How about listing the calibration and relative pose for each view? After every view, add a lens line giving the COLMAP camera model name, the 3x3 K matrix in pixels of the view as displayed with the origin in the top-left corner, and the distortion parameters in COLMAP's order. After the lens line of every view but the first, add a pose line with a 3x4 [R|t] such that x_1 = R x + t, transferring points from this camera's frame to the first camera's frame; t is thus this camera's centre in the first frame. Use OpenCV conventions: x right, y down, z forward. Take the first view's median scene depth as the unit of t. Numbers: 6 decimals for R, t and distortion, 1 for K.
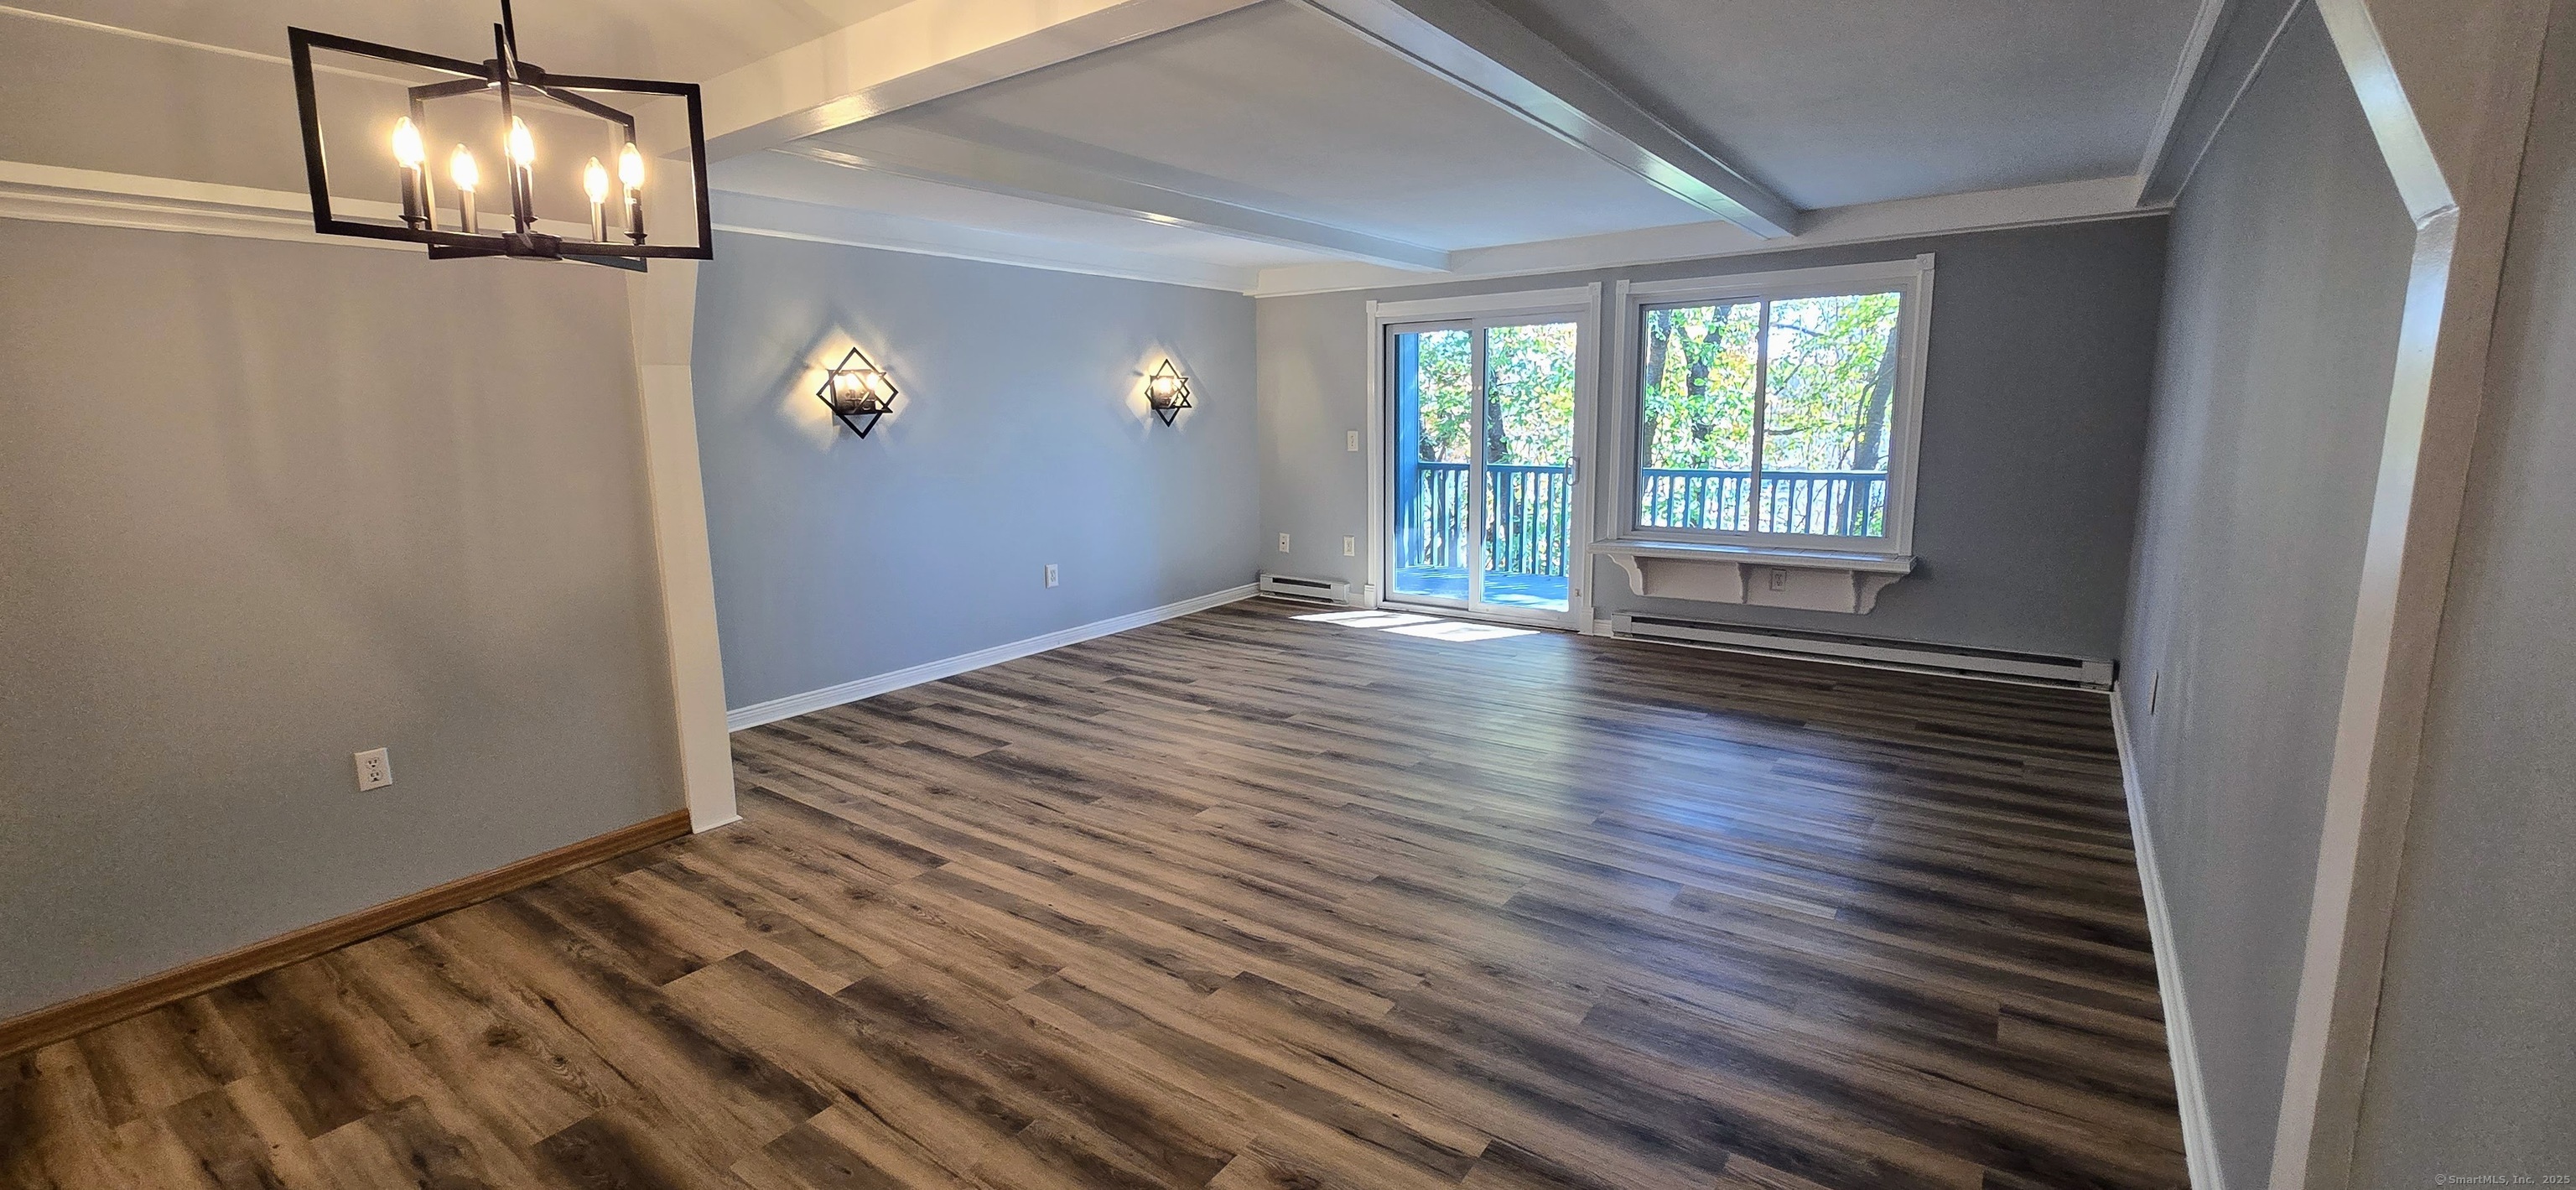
lens RADIAL K [[1049.1, 0, 1292.4], [0, 1049.1, 586.2], [0, 0, 1]] dist [-0.000283, -0.000120]
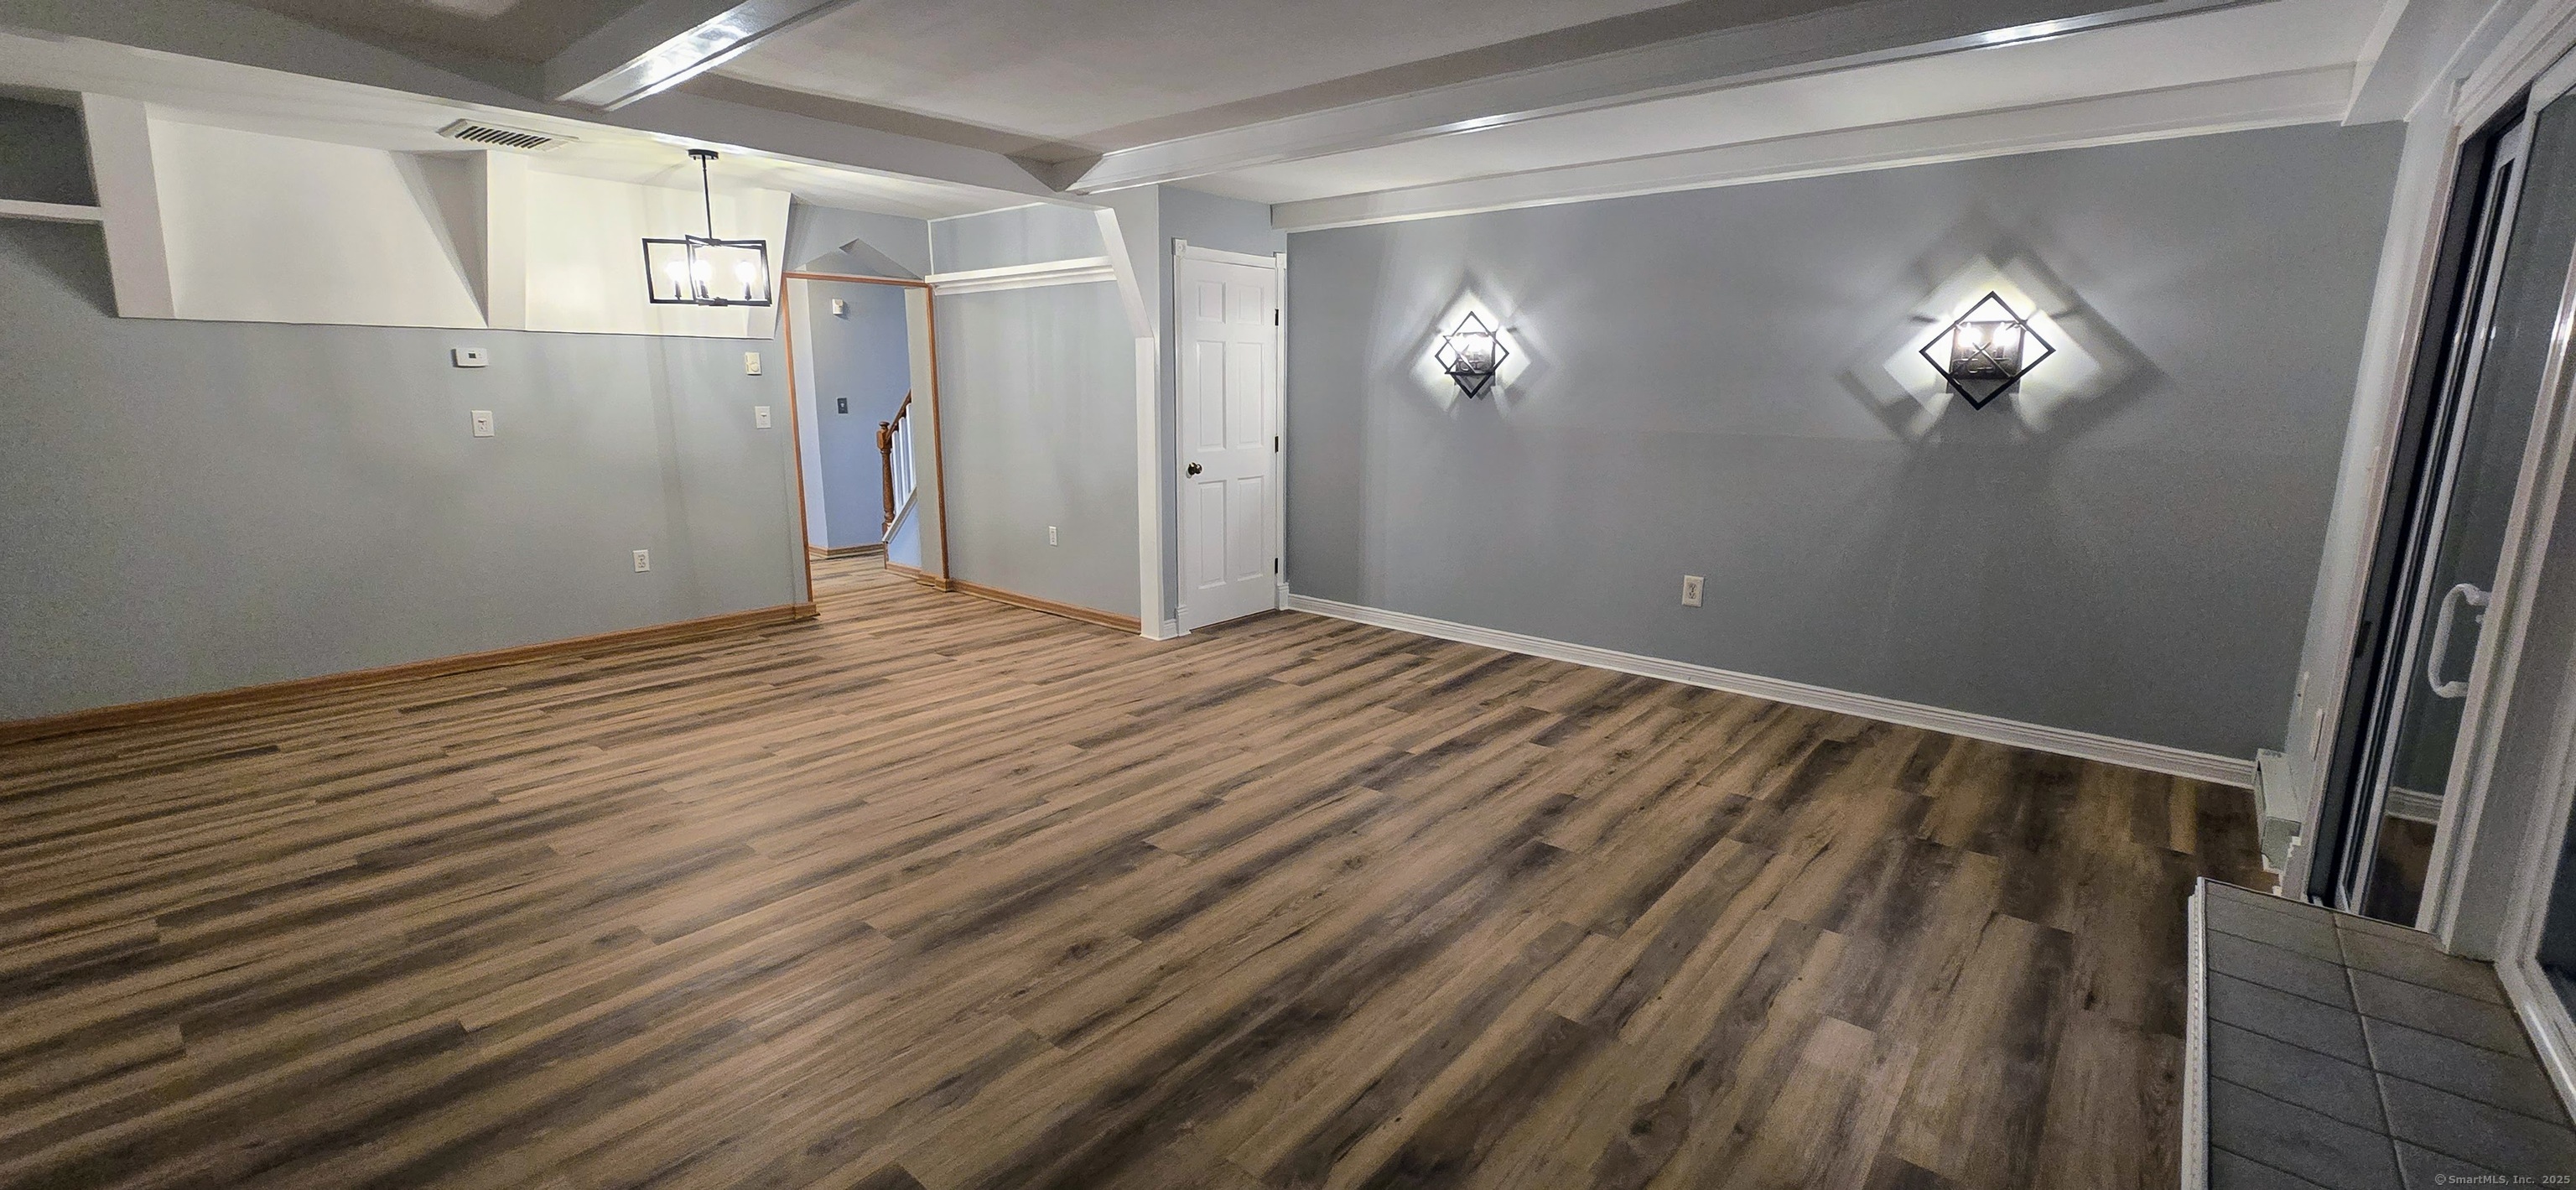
lens RADIAL K [[1049.1, 0, 1292.4], [0, 1049.1, 586.2], [0, 0, 1]] dist [-0.000283, -0.000120]
pose [[-0.080615, 0.206555, -0.975108, 0.754239], [-0.177739, 0.959634, 0.217972, -0.178498], [0.980770, 0.190887, -0.040648, 1.026569]]
